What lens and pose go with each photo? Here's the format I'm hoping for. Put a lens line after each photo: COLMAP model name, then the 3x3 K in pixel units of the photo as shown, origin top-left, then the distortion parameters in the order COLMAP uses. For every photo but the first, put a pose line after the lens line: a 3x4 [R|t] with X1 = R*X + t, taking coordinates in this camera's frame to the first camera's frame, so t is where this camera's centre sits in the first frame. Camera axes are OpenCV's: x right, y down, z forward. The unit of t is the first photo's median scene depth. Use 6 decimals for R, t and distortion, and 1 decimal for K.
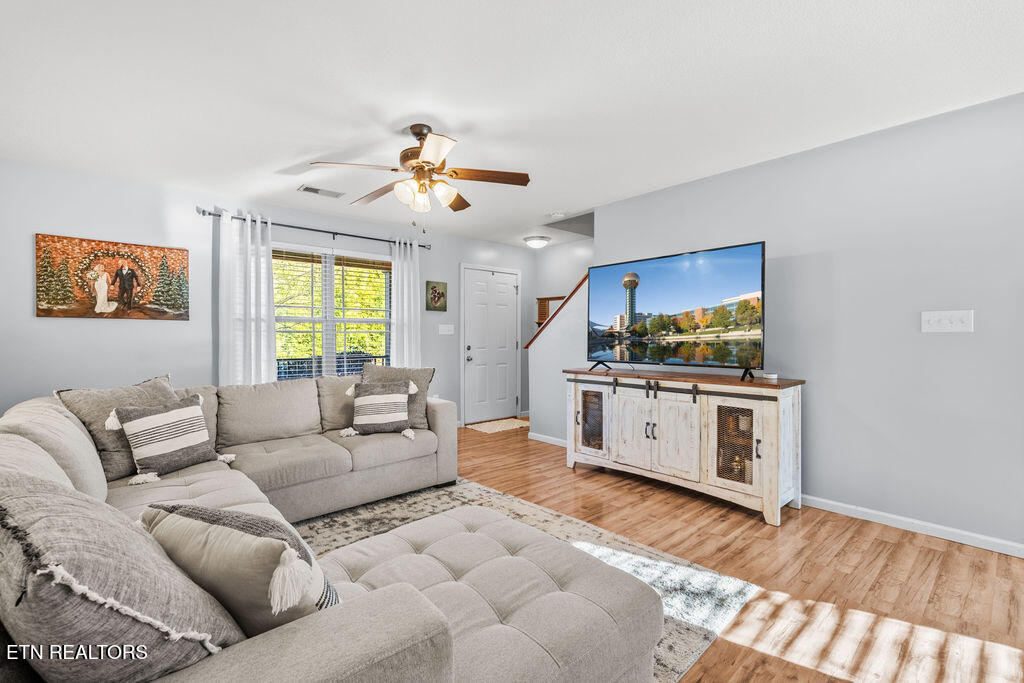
lens RADIAL K [[455.6, 0, 512.2], [0, 455.6, 339.5], [0, 0, 1]] dist [-0.002729, -0.000645]
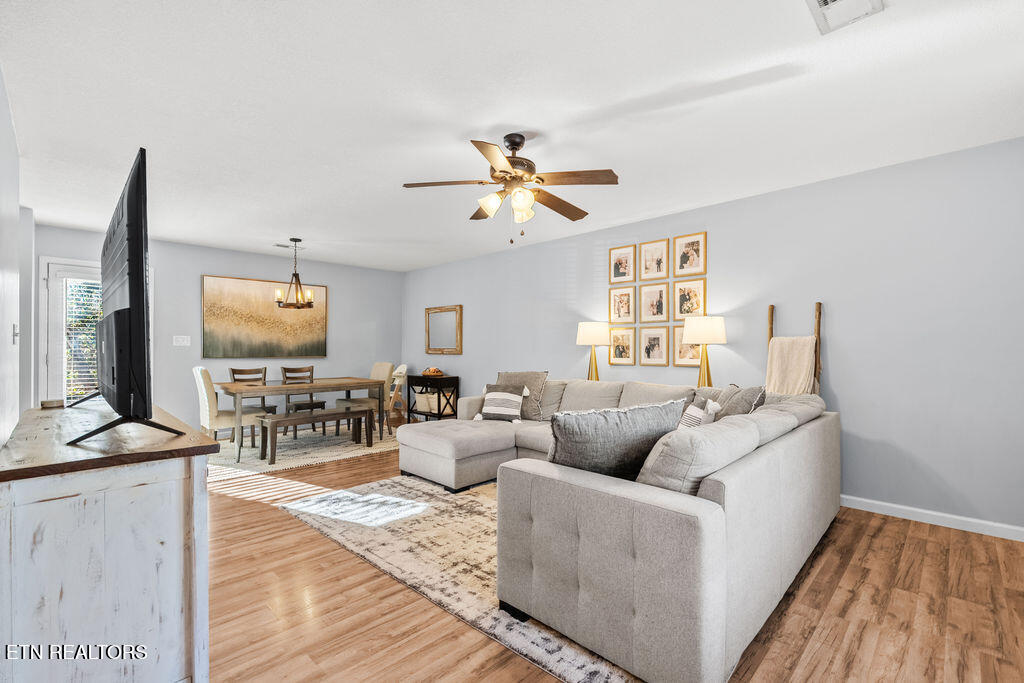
lens RADIAL K [[455.6, 0, 512.9], [0, 455.6, 346.4], [0, 0, 1]] dist [-0.002729, -0.000645]
pose [[-0.997692, -0.006244, -0.067618, -0.110752], [-0.006402, 0.999977, 0.002127, -0.014888], [0.067603, 0.002555, -0.997709, 1.741650]]
